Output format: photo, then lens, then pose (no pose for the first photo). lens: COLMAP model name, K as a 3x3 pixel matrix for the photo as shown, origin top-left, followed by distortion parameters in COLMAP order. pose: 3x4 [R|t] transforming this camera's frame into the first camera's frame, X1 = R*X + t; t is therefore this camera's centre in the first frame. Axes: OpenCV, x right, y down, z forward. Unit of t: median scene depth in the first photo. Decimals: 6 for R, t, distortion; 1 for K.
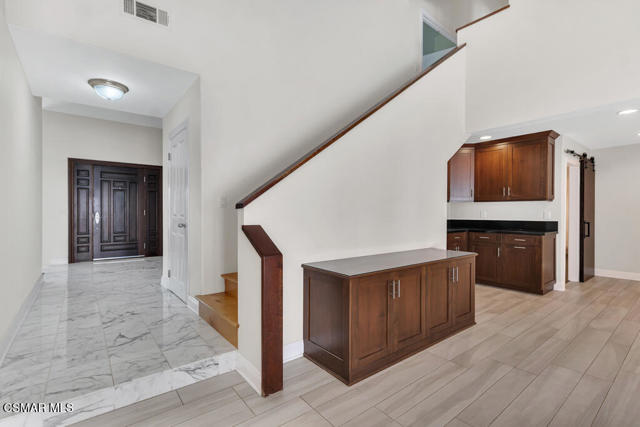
lens RADIAL K [[297.8, 0, 313.2], [0, 297.8, 213.6], [0, 0, 1]] dist [0.013069, -0.001671]
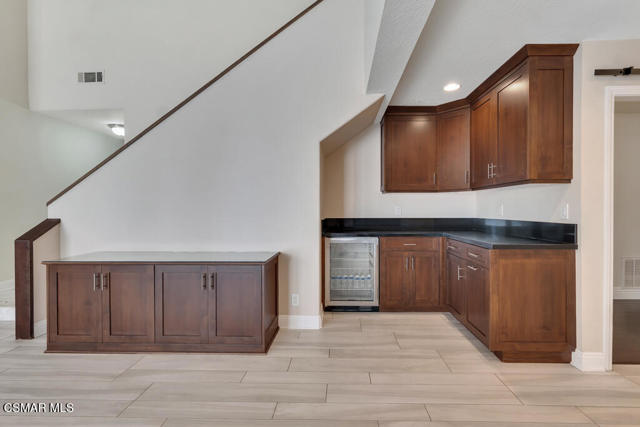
lens RADIAL K [[297.8, 0, 320.3], [0, 297.8, 209.6], [0, 0, 1]] dist [0.013069, -0.001671]
pose [[0.761267, 0.000370, -0.648438, 1.029599], [0.005284, 0.999963, 0.006775, -0.004578], [0.648416, -0.008584, 0.761237, 0.463660]]
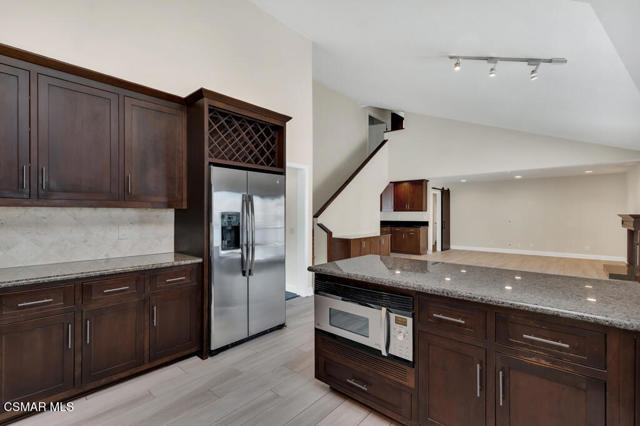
lens RADIAL K [[297.8, 0, 320.6], [0, 297.8, 213.8], [0, 0, 1]] dist [0.013069, -0.001671]
pose [[0.976294, 0.000043, 0.216449, -0.501179], [0.000032, 1.000000, -0.000345, -0.033173], [-0.216449, 0.000344, 0.976294, -1.155560]]
